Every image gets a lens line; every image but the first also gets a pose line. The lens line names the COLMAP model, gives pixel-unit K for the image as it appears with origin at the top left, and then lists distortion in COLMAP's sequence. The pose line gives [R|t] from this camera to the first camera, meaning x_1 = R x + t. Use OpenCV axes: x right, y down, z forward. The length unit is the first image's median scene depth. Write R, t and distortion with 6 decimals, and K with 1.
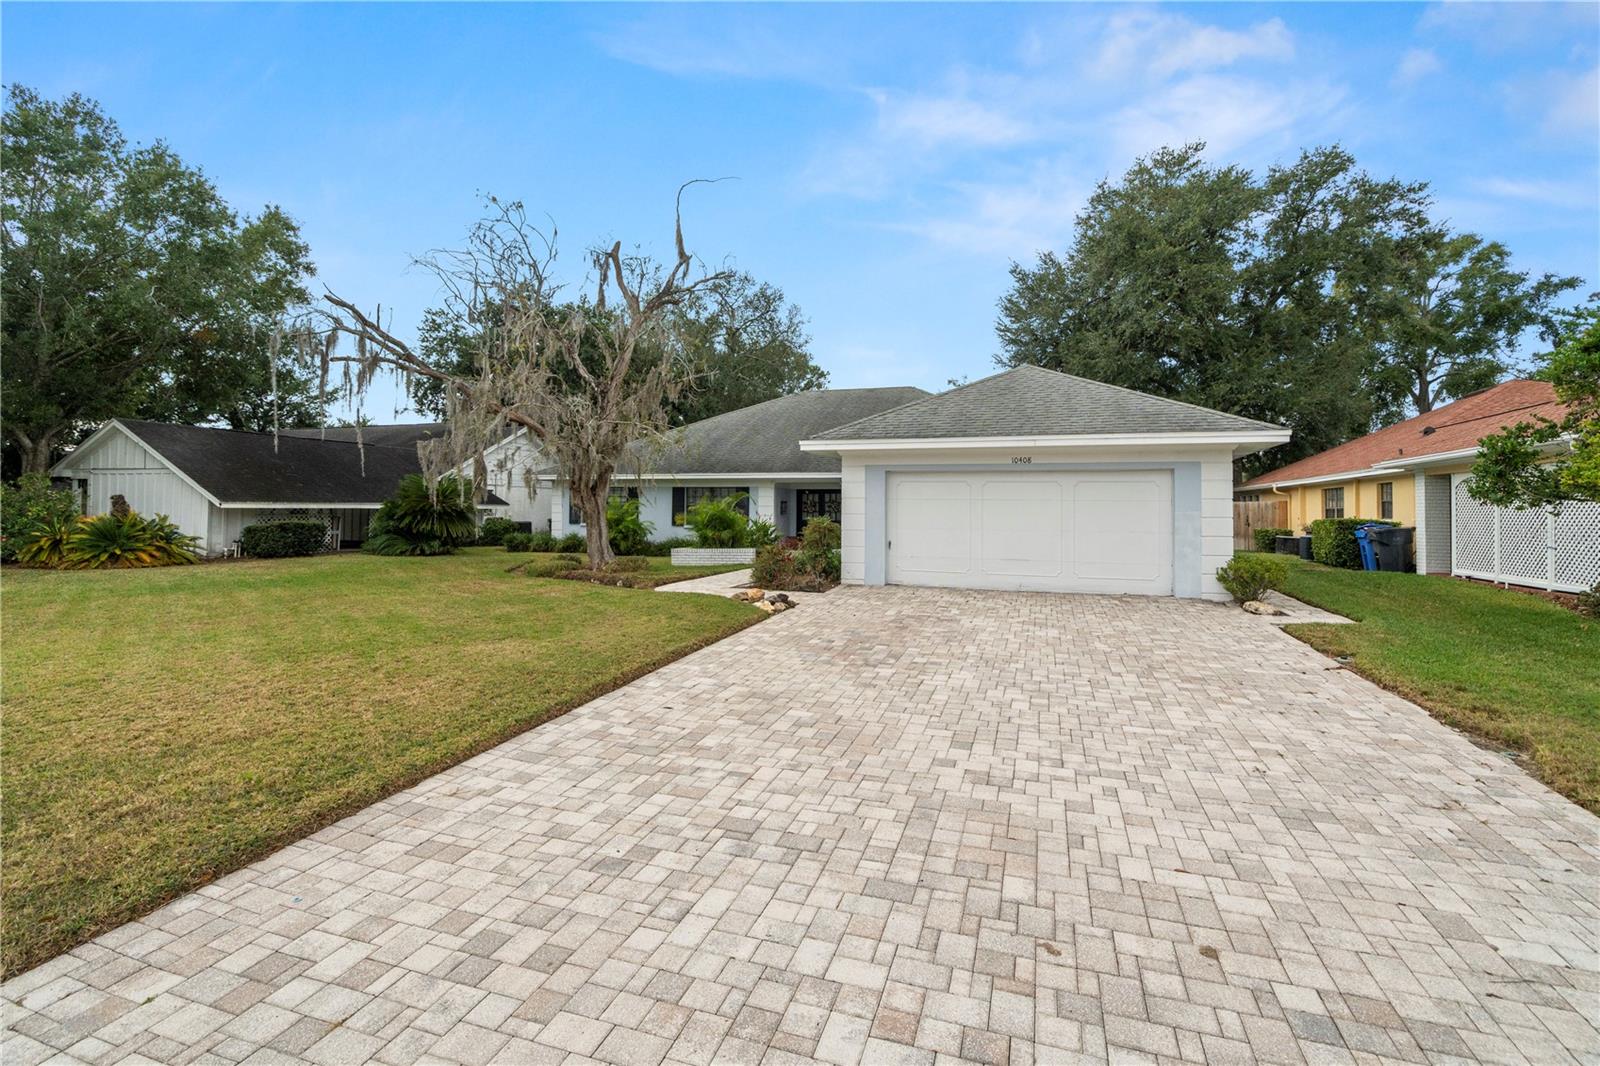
lens RADIAL K [[720.2, 0, 798.9], [0, 720.2, 514.6], [0, 0, 1]] dist [0.000331, 0.000553]
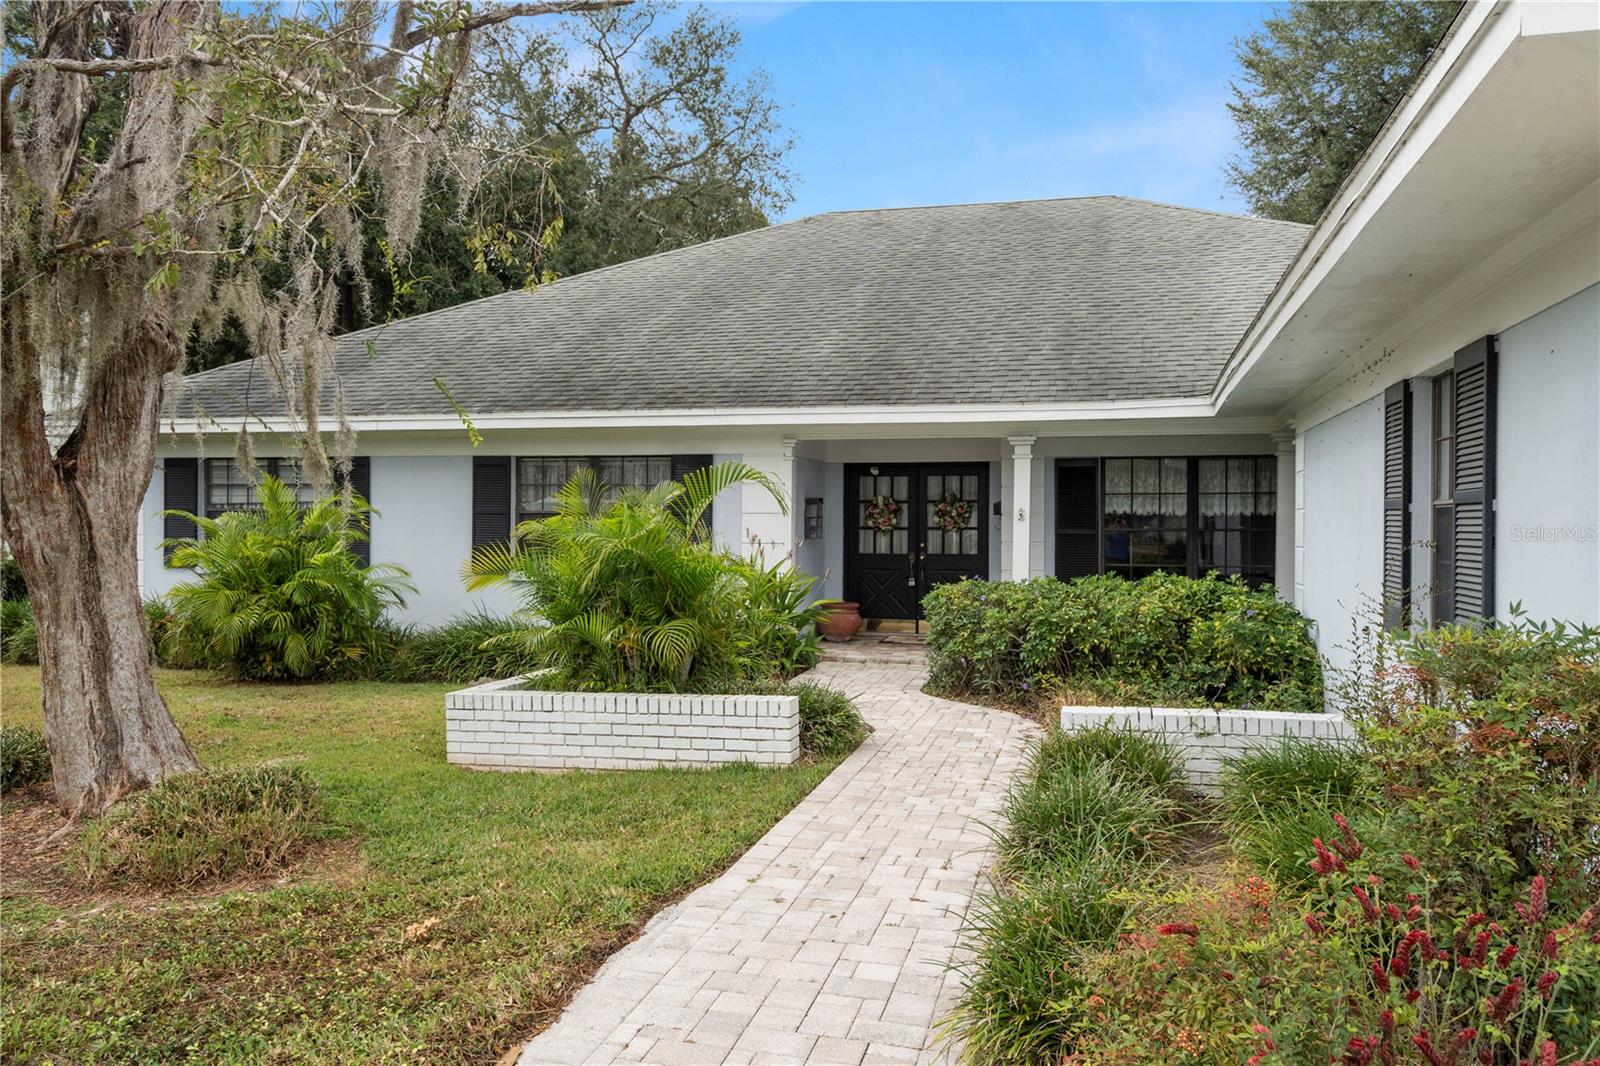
lens RADIAL K [[1200.7, 0, 800.0], [0, 1200.7, 533.0], [0, 0, 1]] dist [0.029932, 0.000401]
pose [[0.997814, -0.004956, 0.065902, -0.071251], [0.004116, 0.999909, 0.012868, -0.010848], [-0.065960, -0.012568, 0.997743, 0.498241]]
